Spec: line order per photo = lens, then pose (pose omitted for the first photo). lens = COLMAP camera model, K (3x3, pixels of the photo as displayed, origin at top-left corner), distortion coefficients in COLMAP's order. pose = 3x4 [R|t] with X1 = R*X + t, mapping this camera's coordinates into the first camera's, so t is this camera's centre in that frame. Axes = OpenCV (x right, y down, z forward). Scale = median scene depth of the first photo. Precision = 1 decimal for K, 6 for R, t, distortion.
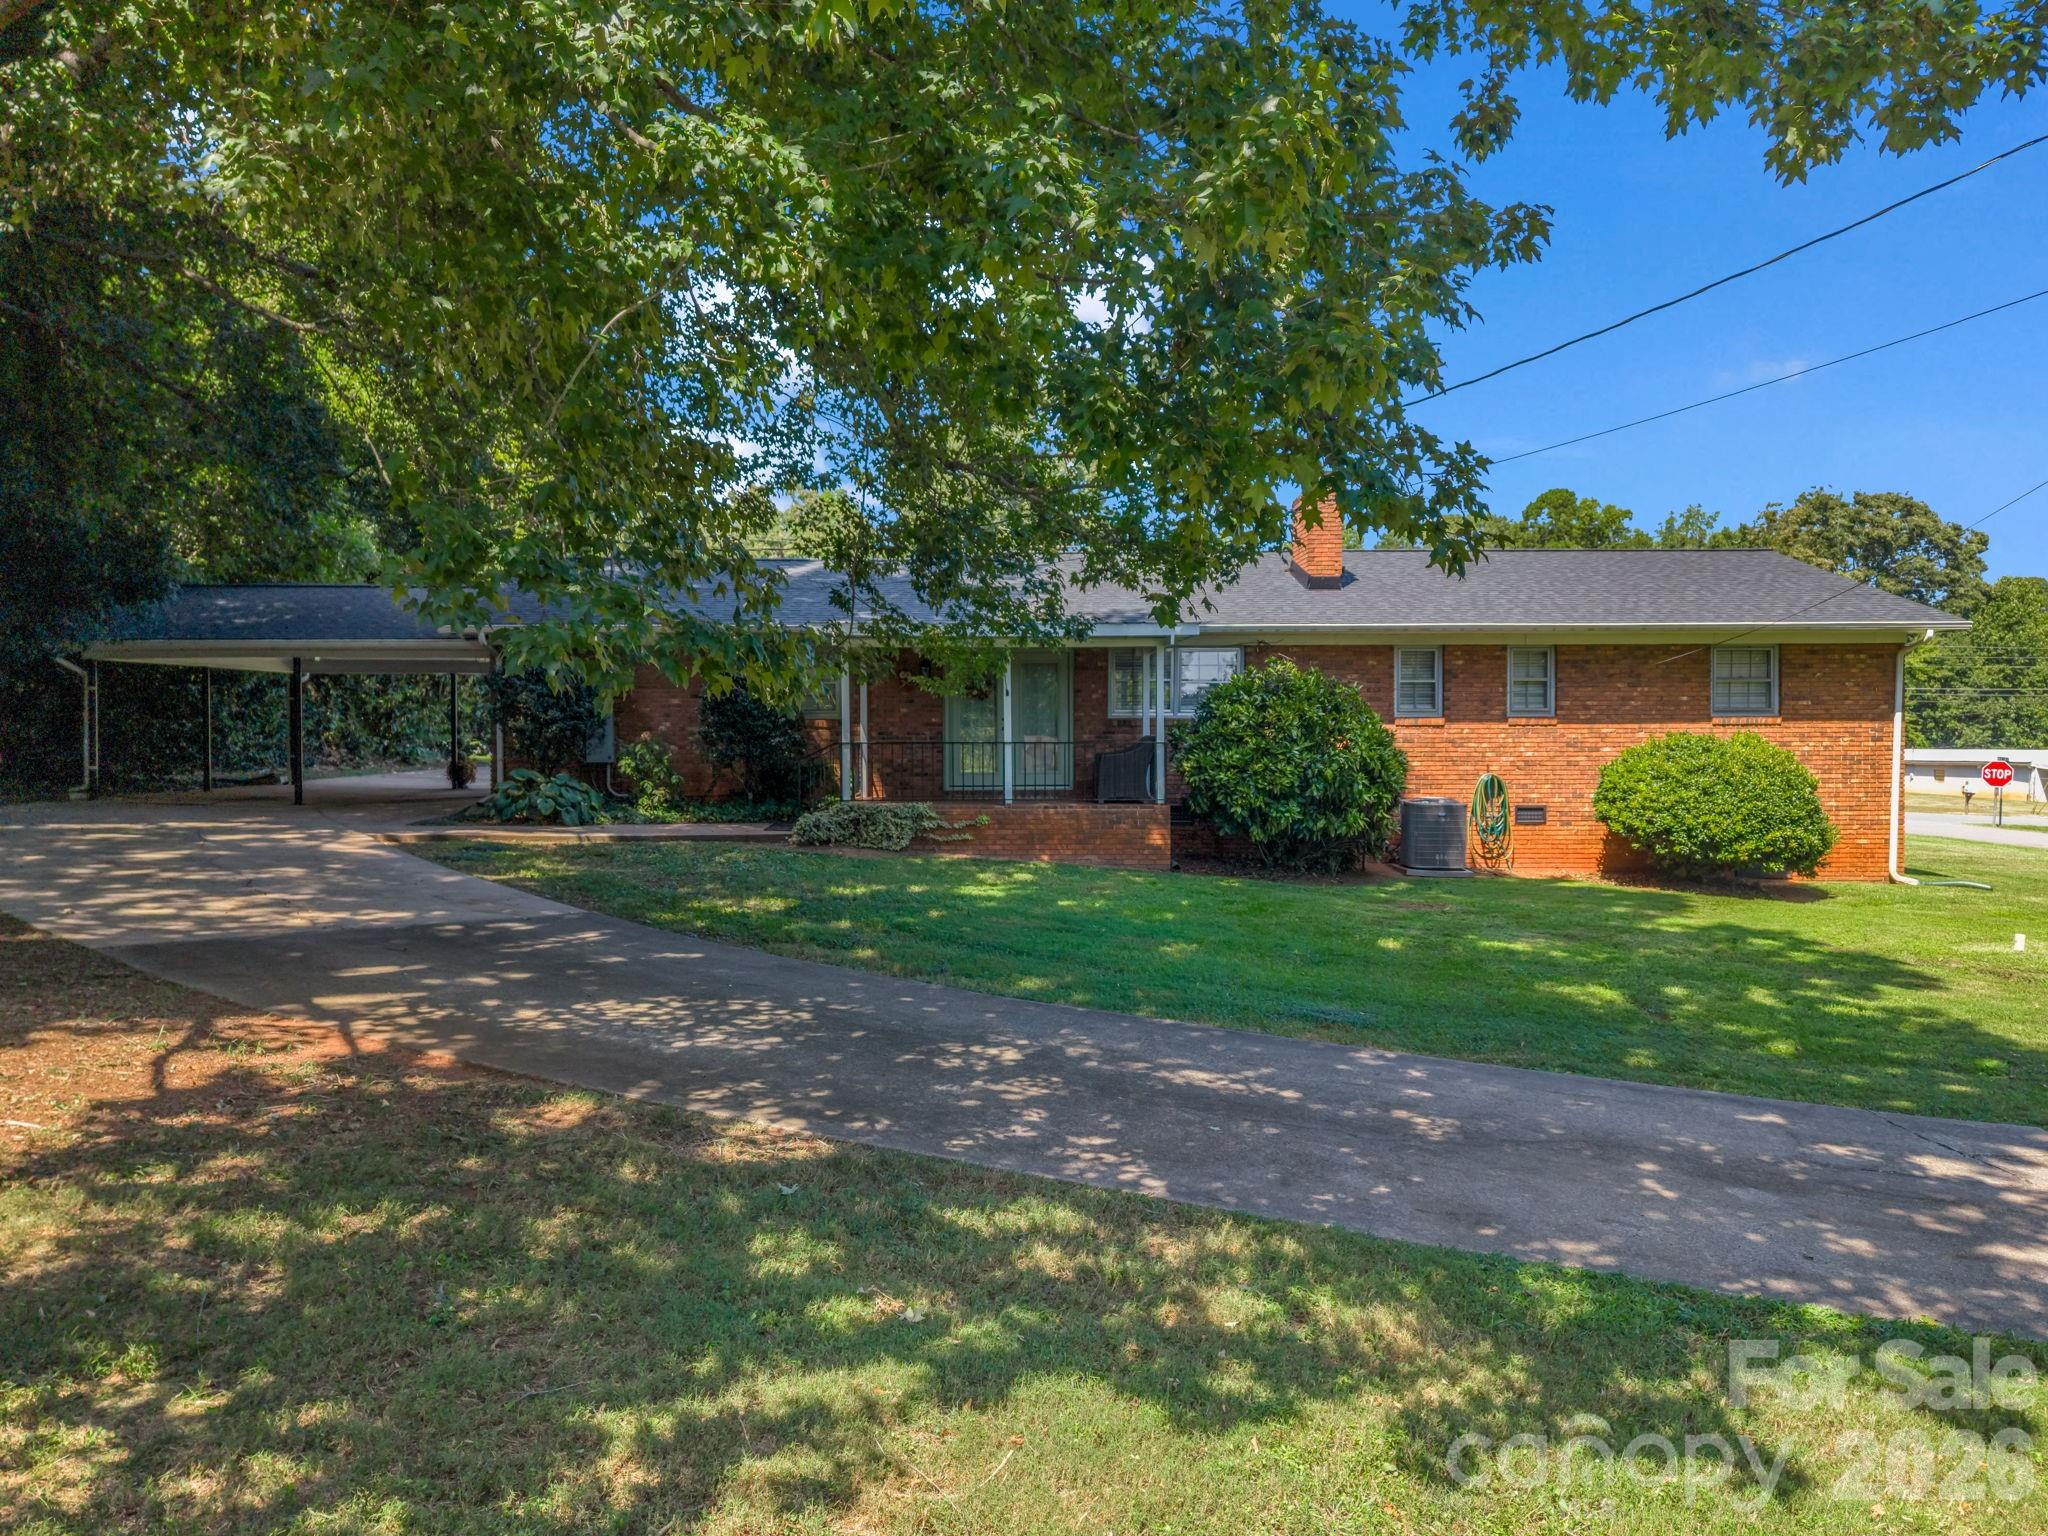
lens RADIAL K [[981.3, 0, 1015.2], [0, 981.3, 772.6], [0, 0, 1]] dist [-0.000833, 0.000191]
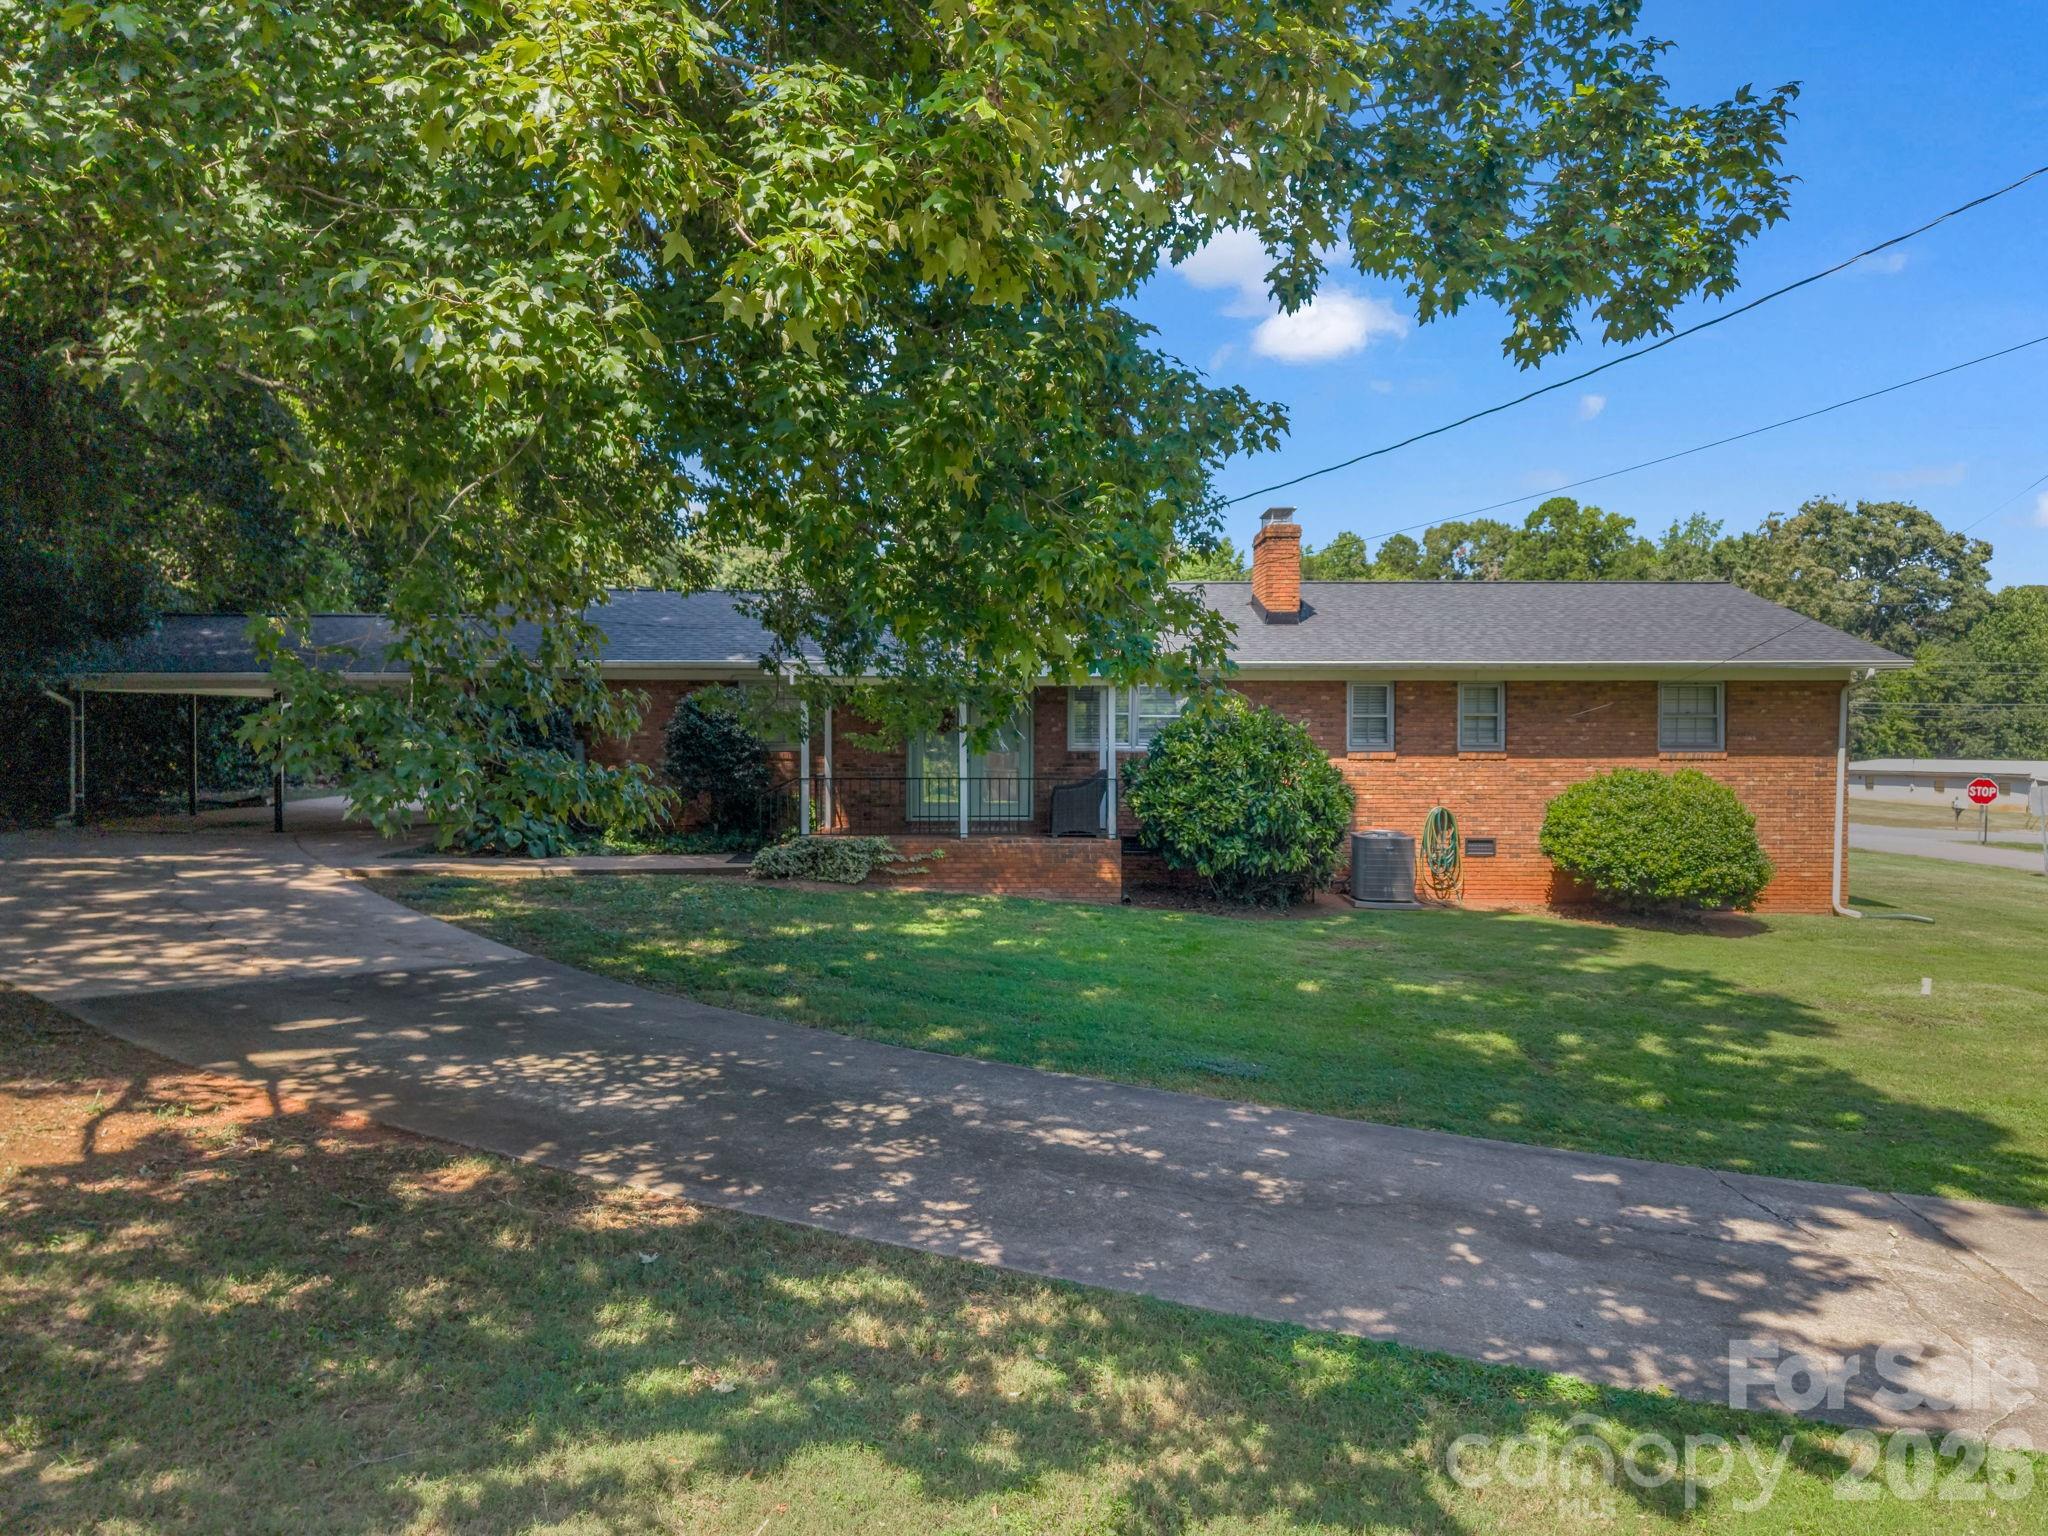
lens RADIAL K [[987.0, 0, 1028.8], [0, 987.0, 772.6], [0, 0, 1]] dist [0.001780, -0.001685]
pose [[0.999986, 0.003652, -0.003840, 0.105892], [-0.003637, 0.999986, 0.003820, -0.066330], [0.003854, -0.003806, 0.999985, -0.053414]]
